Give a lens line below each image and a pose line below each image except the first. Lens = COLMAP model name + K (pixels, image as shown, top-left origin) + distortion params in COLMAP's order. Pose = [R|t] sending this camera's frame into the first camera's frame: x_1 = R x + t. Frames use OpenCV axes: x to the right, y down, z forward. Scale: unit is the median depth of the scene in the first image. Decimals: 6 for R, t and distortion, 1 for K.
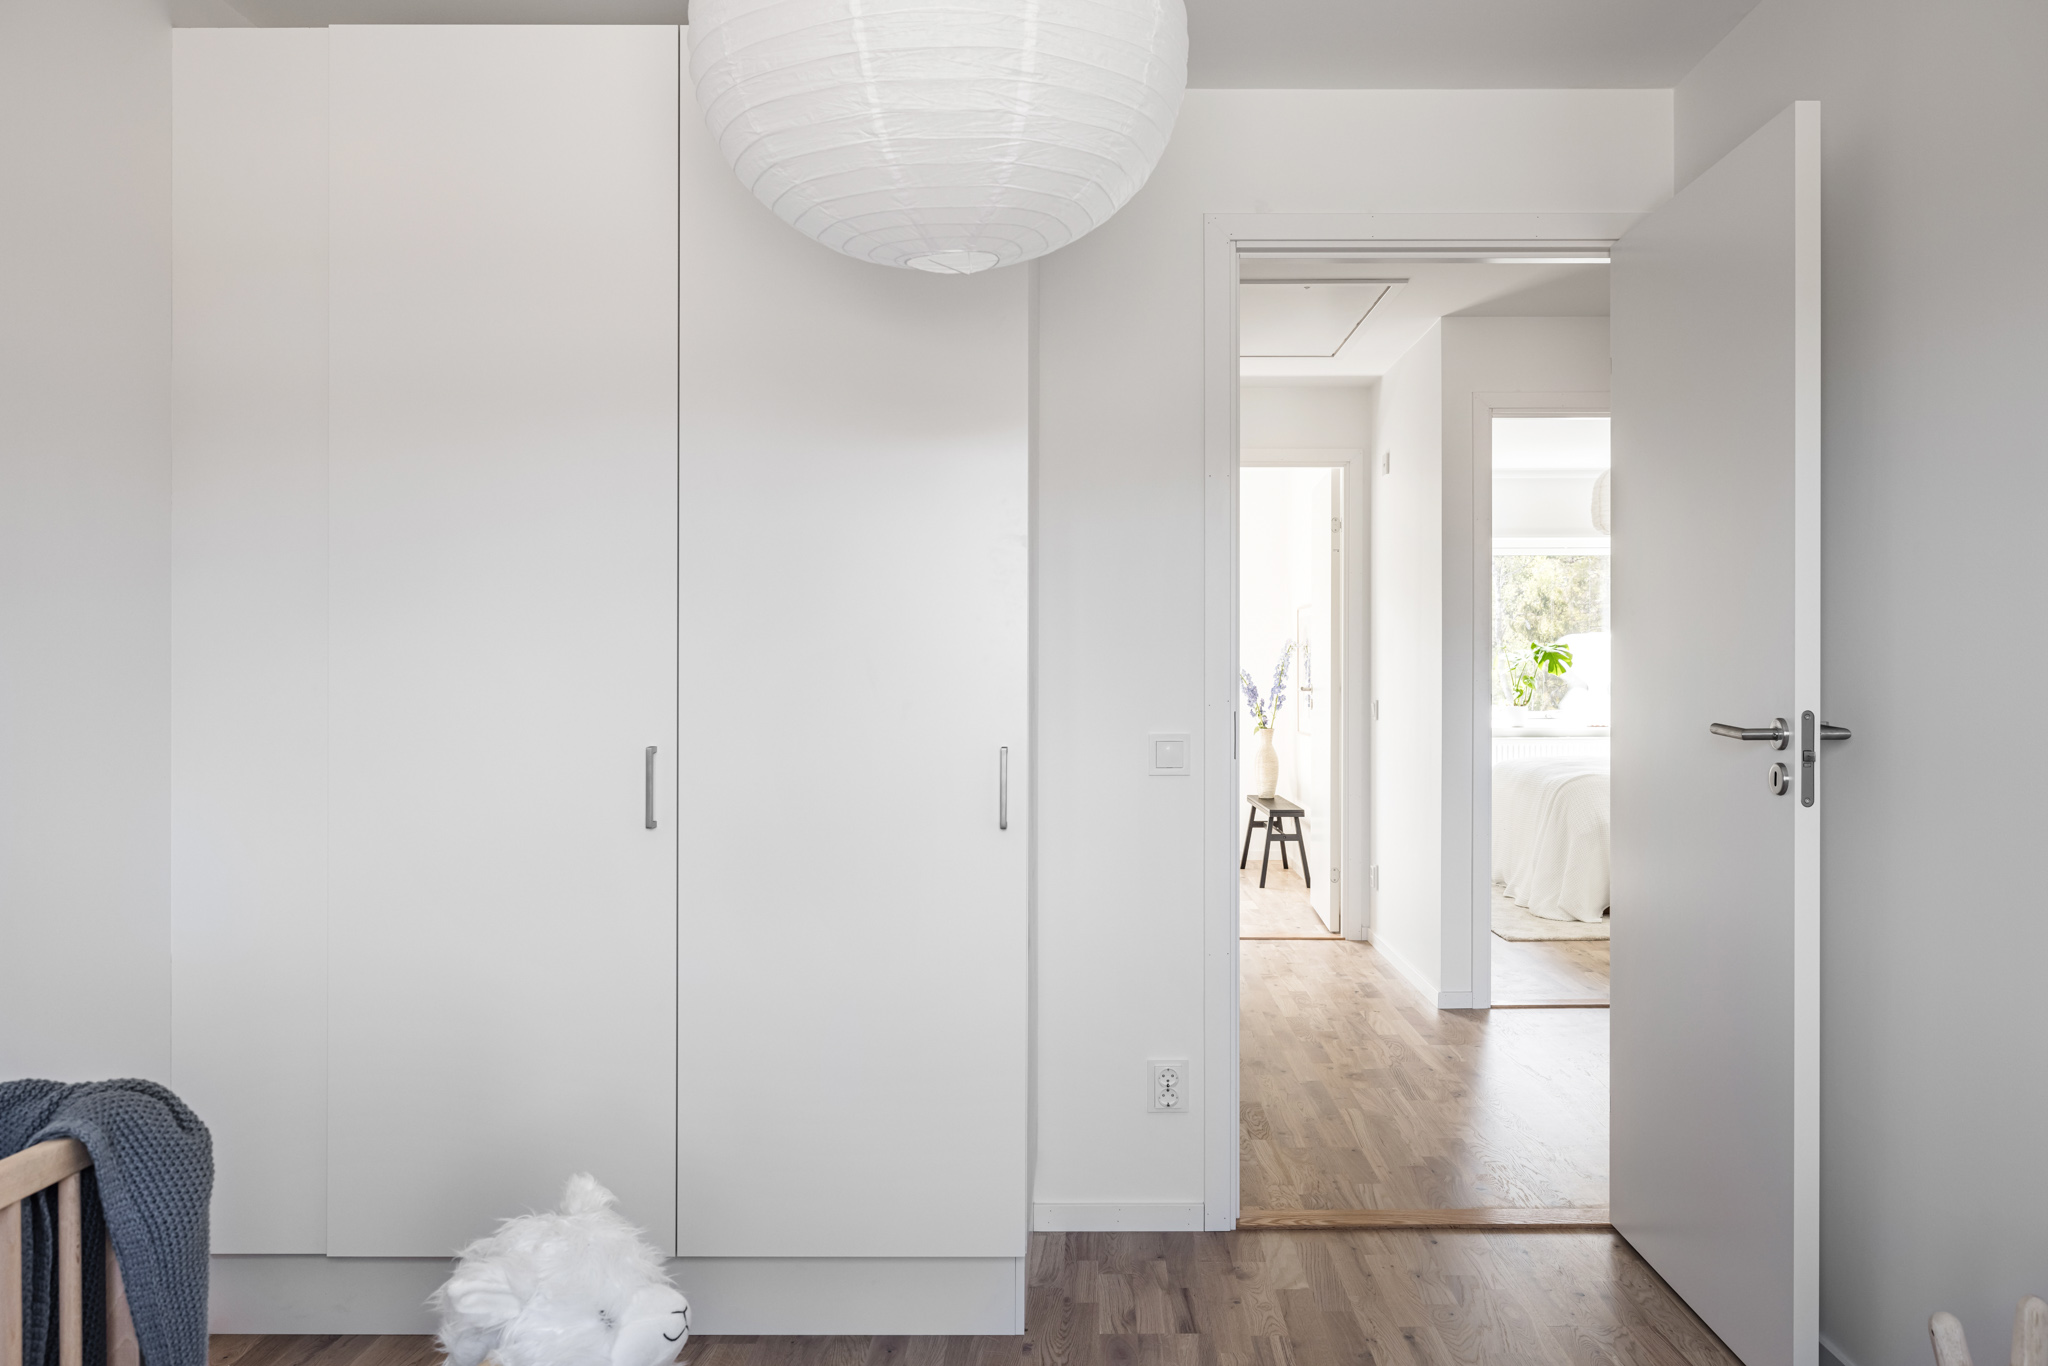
lens RADIAL K [[1494.0, 0, 1025.9], [0, 1494.0, 686.9], [0, 0, 1]] dist [0.003187, 0.000343]
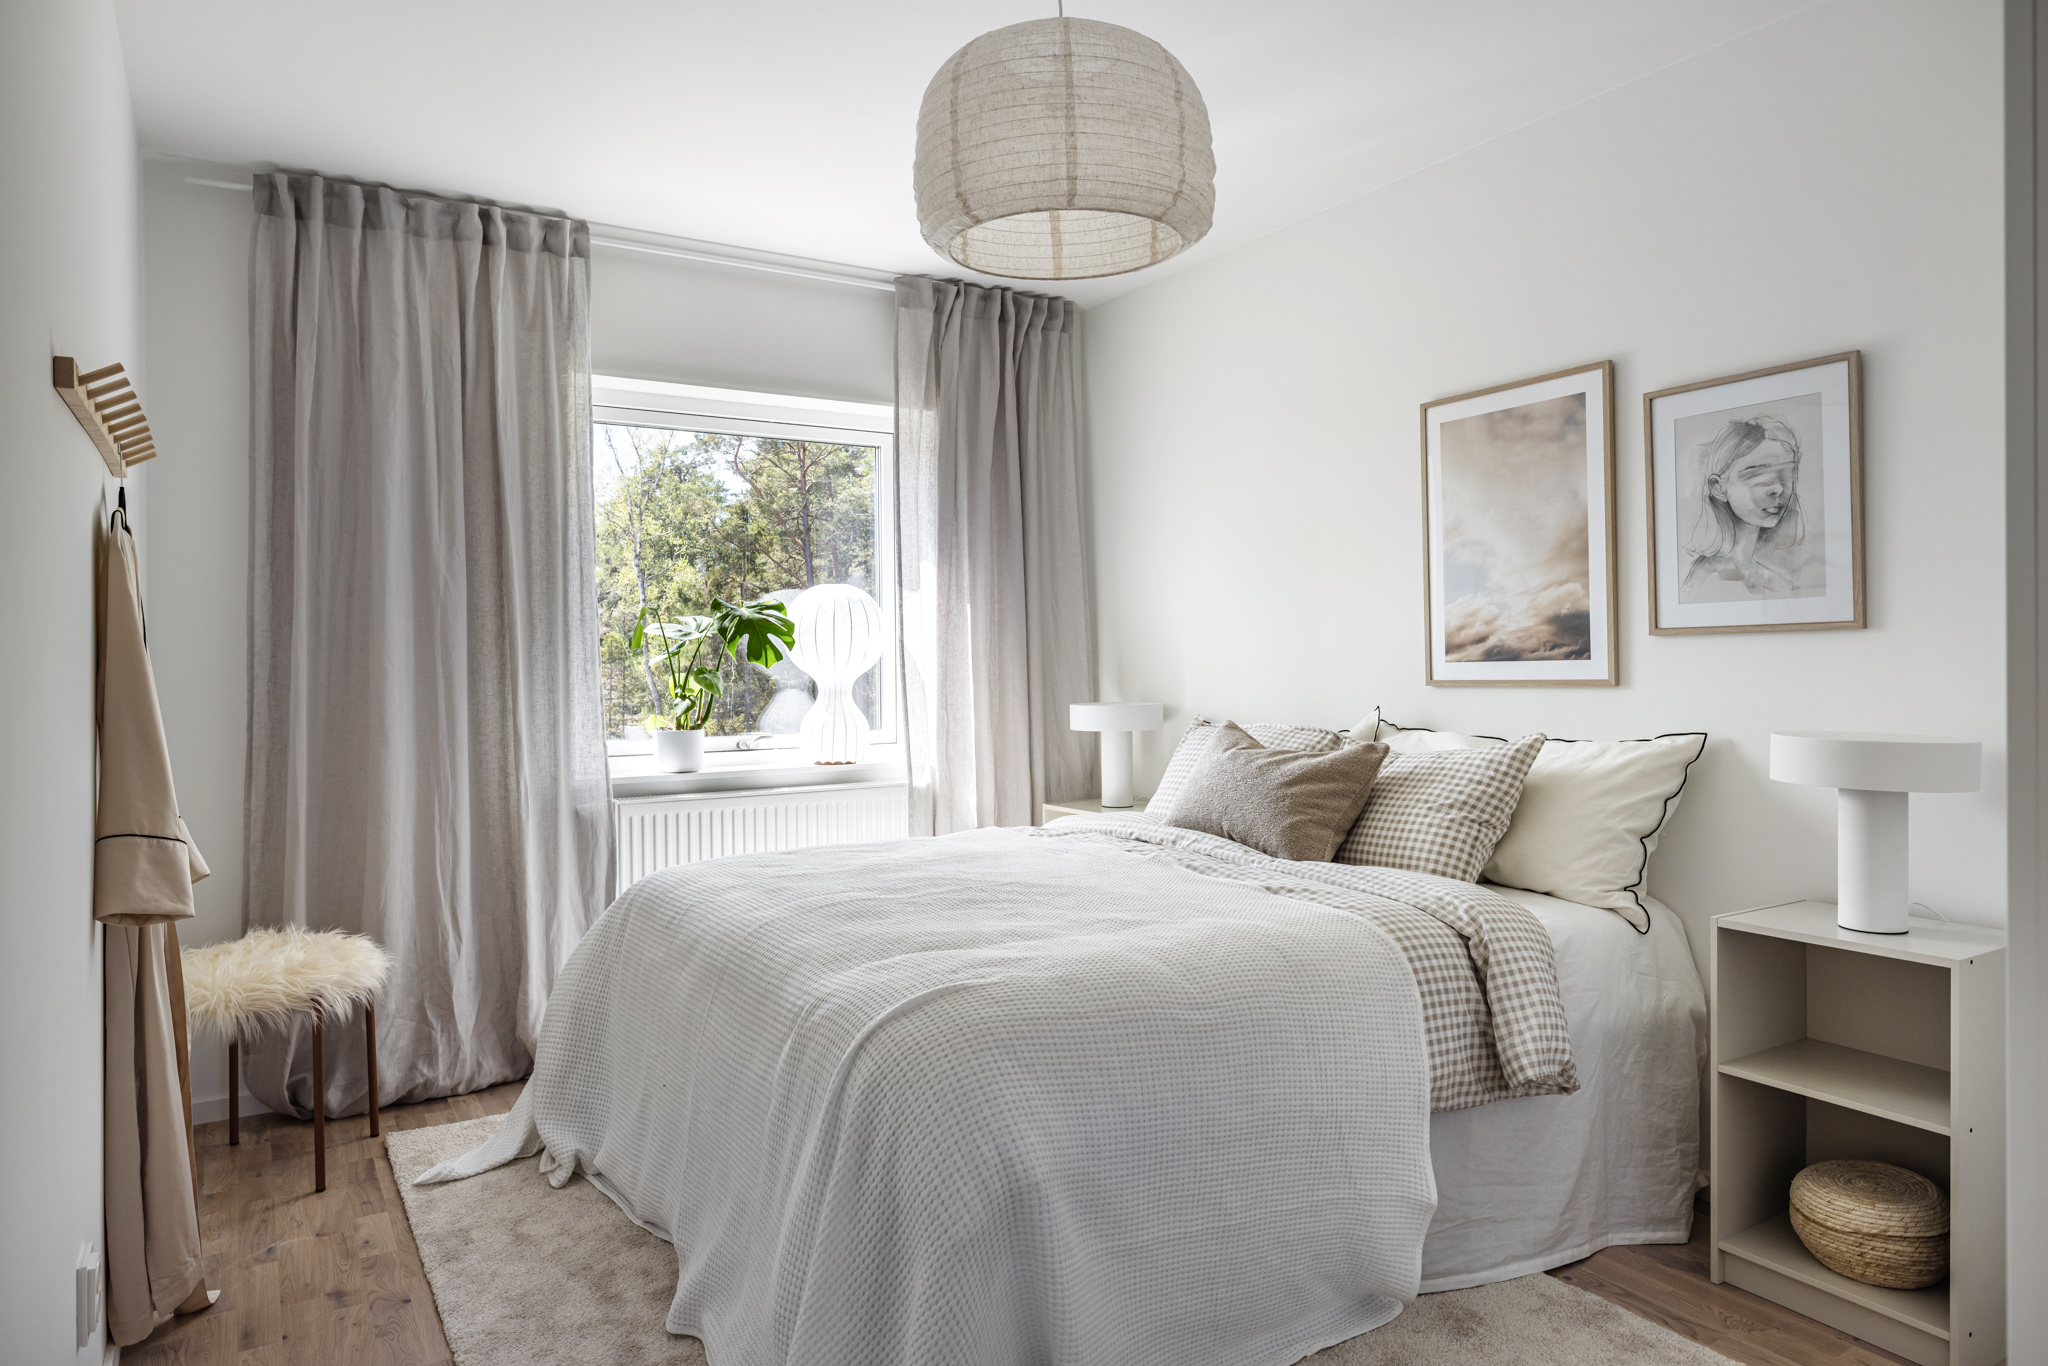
lens RADIAL K [[1253.7, 0, 1020.1], [0, 1253.7, 678.9], [0, 0, 1]] dist [0.008248, 0.001399]
pose [[0.826698, -0.000959, 0.562645, 0.190889], [-0.000746, 0.999996, 0.002800, -0.004745], [-0.562646, -0.002735, 0.826694, 0.605934]]
